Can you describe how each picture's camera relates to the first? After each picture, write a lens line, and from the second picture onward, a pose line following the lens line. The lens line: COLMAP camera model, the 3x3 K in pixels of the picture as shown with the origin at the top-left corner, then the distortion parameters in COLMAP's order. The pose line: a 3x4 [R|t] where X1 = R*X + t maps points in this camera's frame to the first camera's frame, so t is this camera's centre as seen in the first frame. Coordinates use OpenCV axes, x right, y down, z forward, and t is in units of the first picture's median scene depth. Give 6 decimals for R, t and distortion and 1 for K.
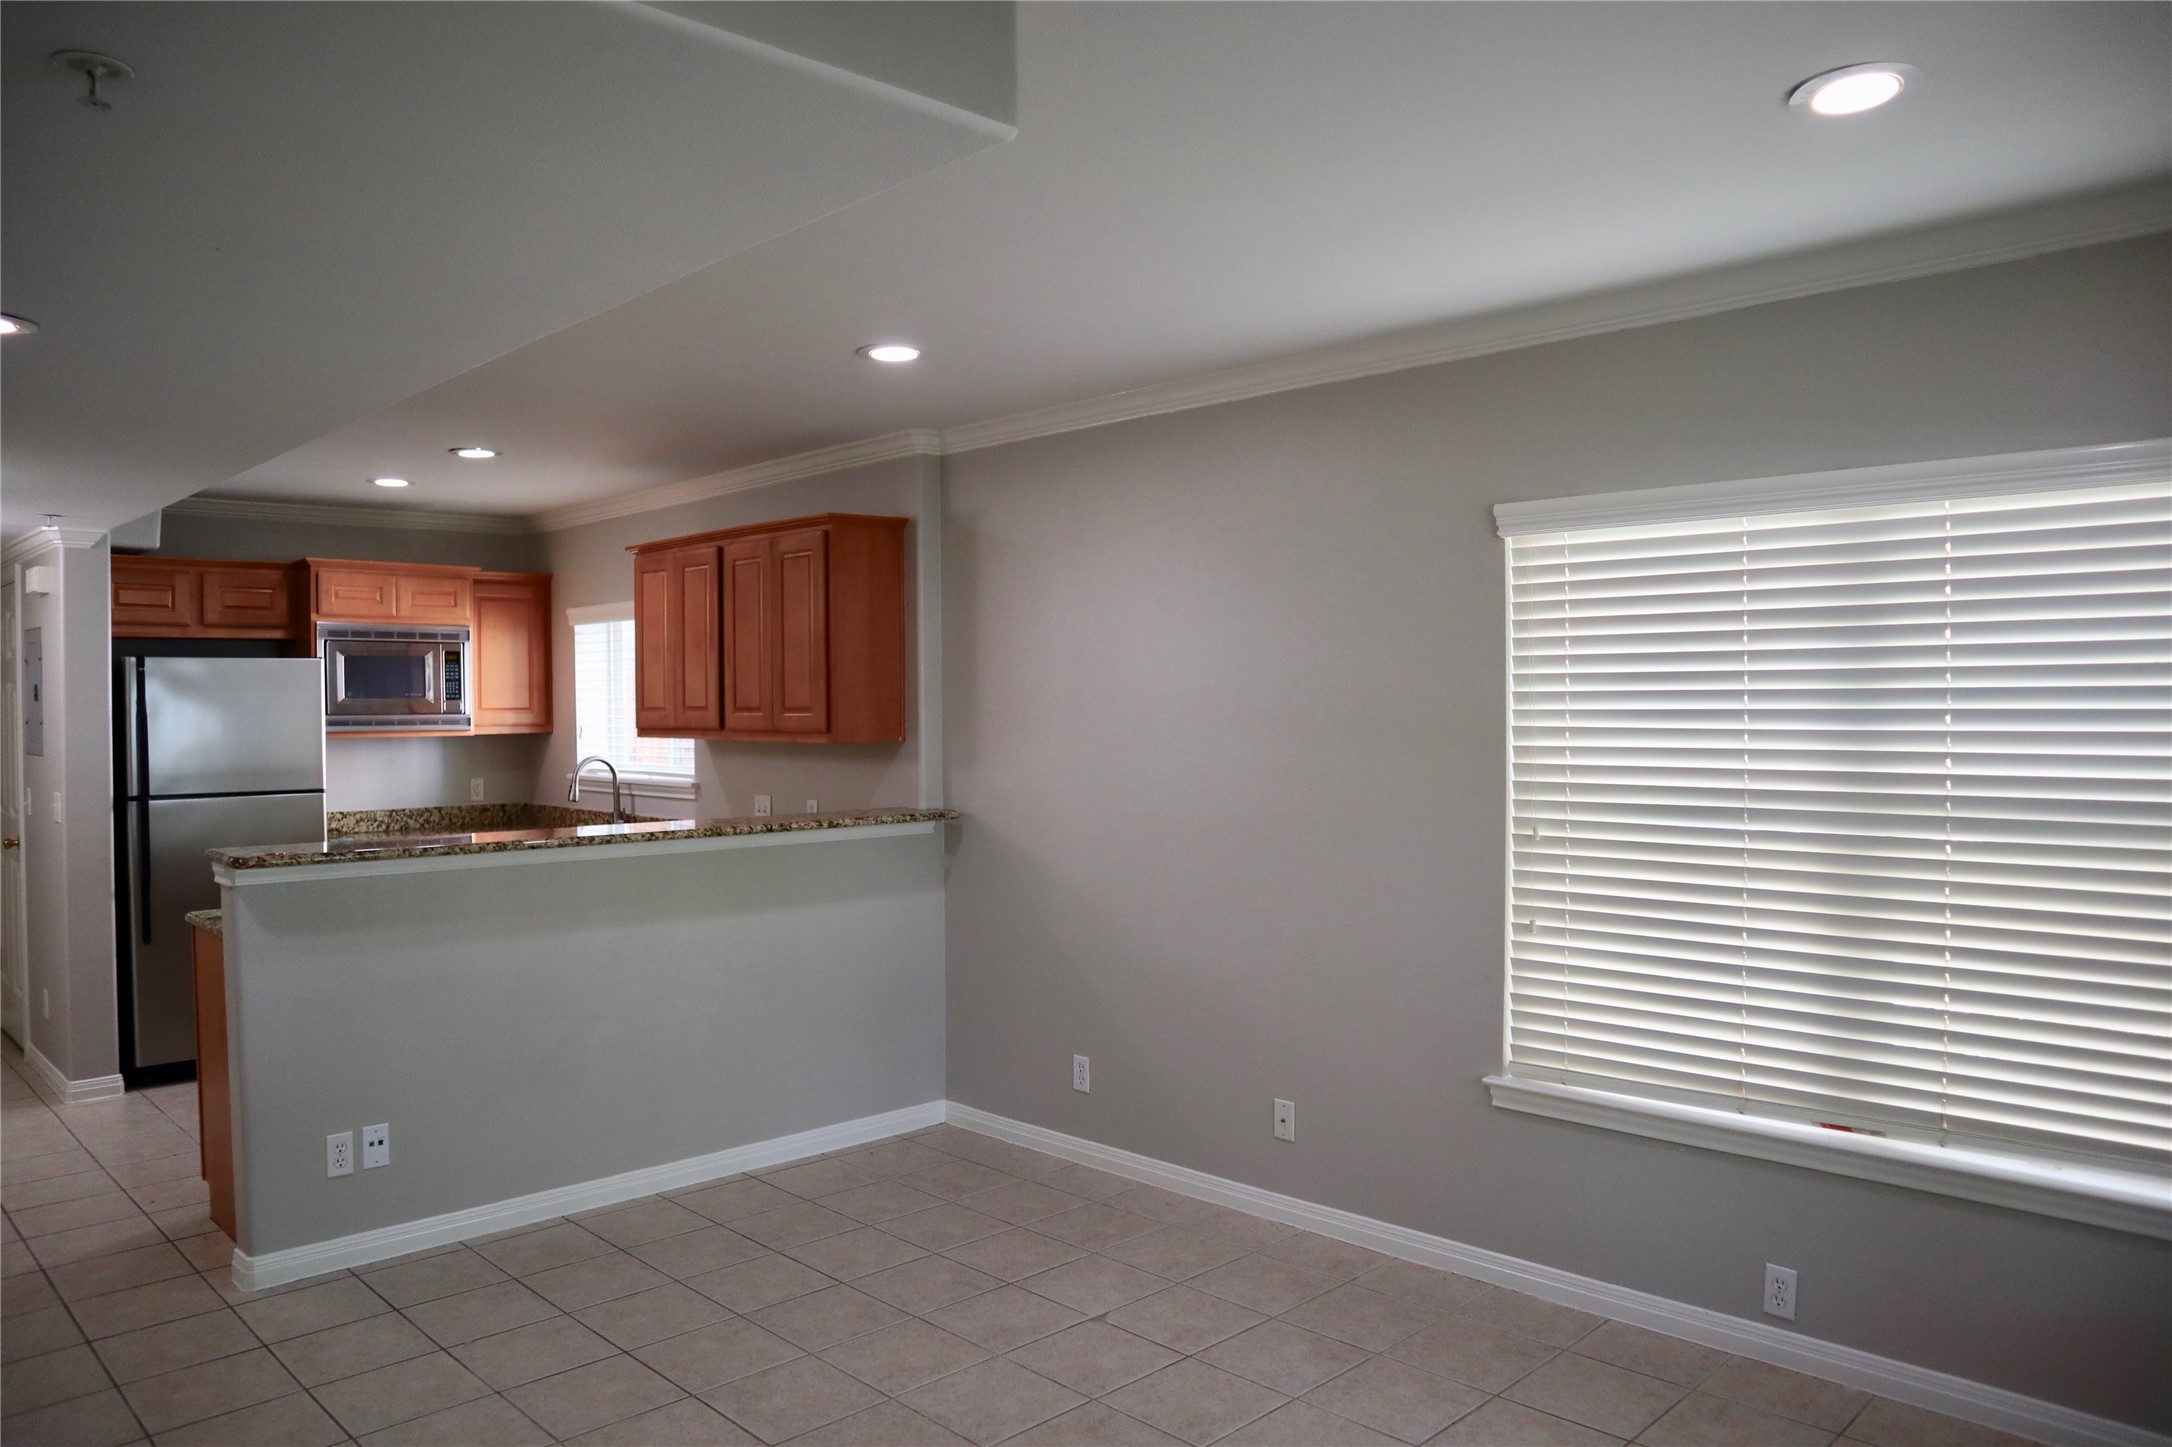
lens RADIAL K [[1495.7, 0, 1082.5], [0, 1495.7, 723.1], [0, 0, 1]] dist [-0.123812, 0.071698]
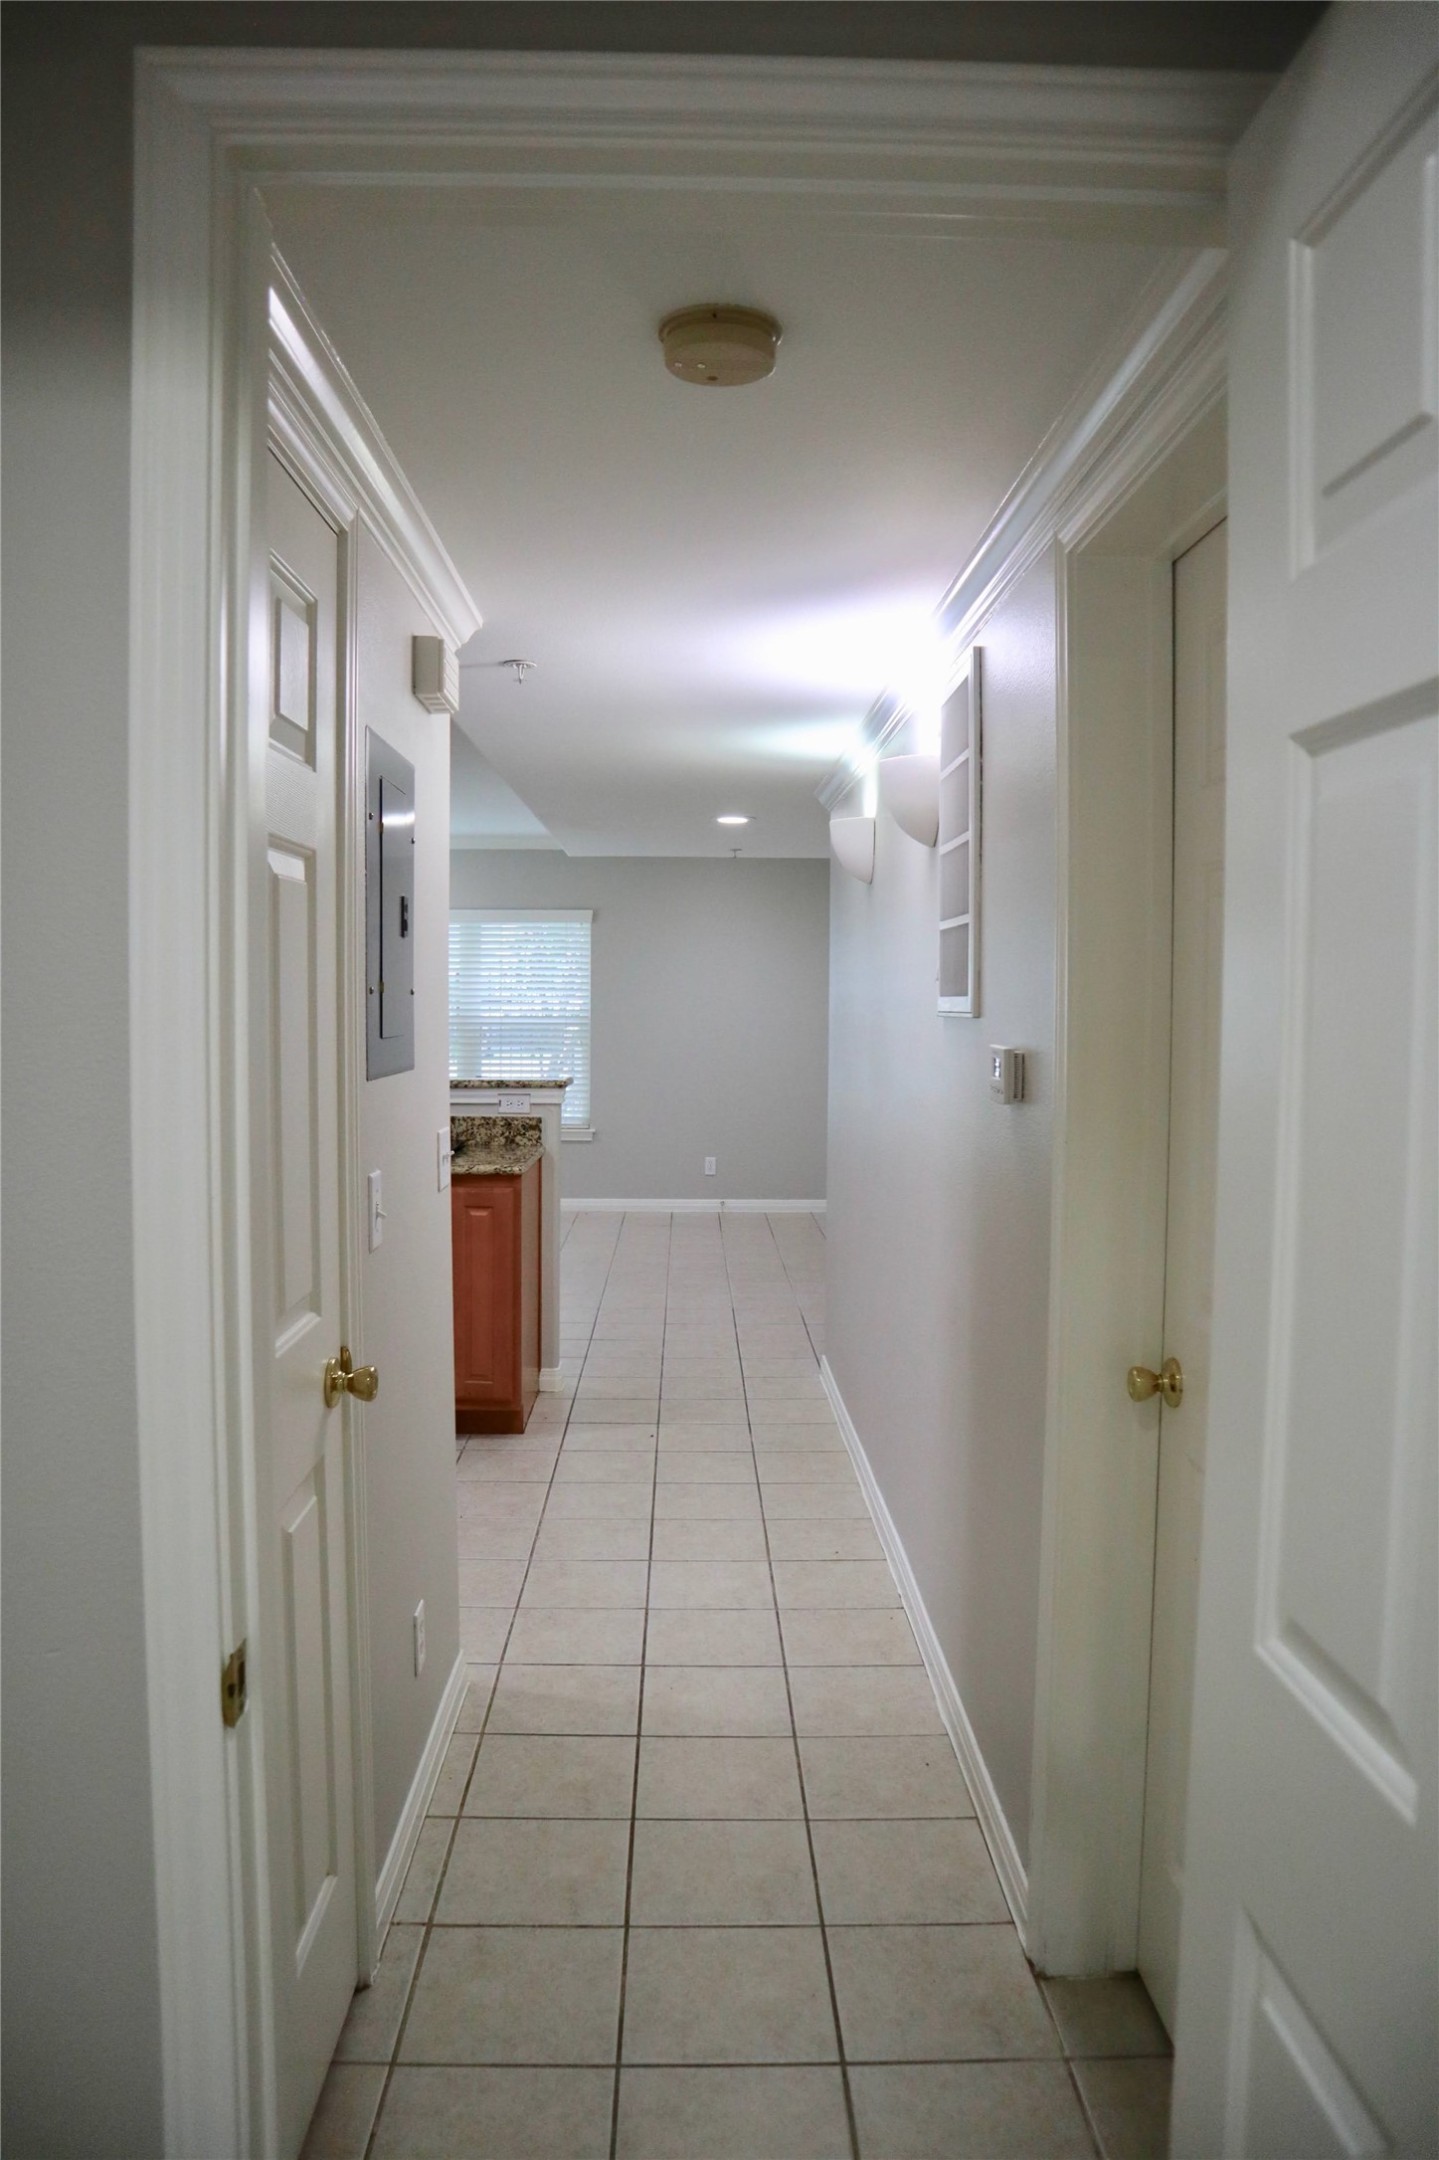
lens RADIAL K [[1487.4, 0, 719.5], [0, 1487.4, 1080.0], [0, 0, 1]] dist [-0.123812, 0.071698]
pose [[-0.733742, -0.038107, 0.678359, -1.010650], [0.007733, 0.997893, 0.064422, -0.001258], [-0.679385, 0.052515, -0.731901, 1.164681]]
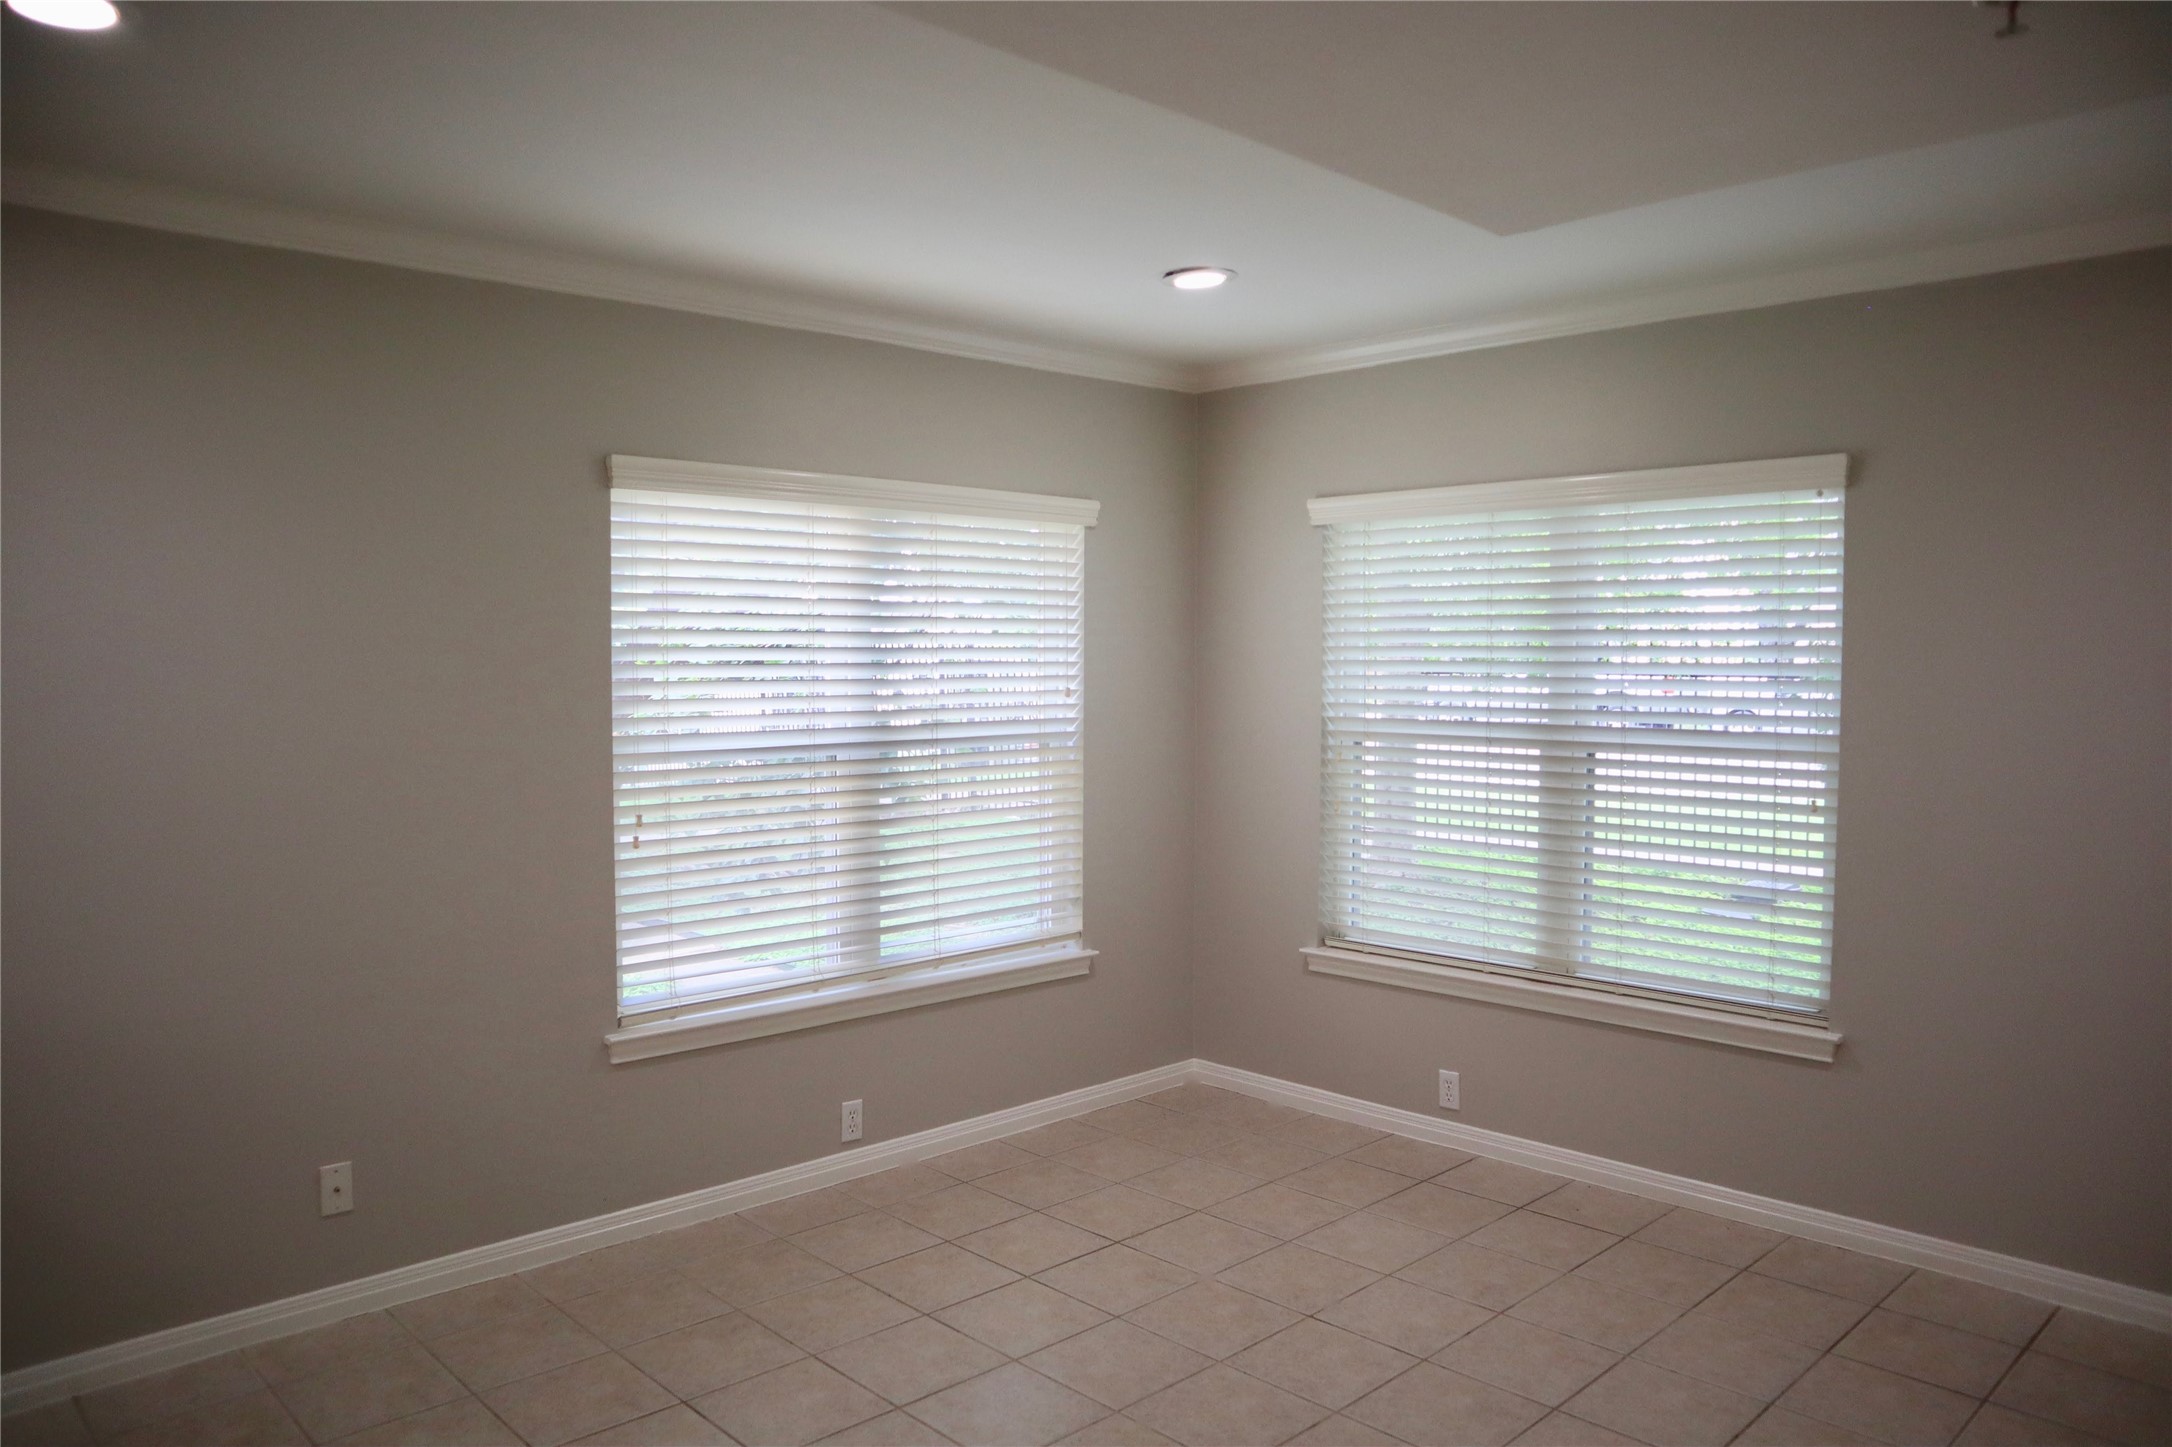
lens RADIAL K [[1495.7, 0, 1082.5], [0, 1495.7, 723.1], [0, 0, 1]] dist [-0.123812, 0.071698]
pose [[0.013518, -0.039697, 0.999120, -0.417423], [0.015919, 0.999094, 0.039480, -0.001517], [-0.999782, 0.015372, 0.014138, 0.386828]]
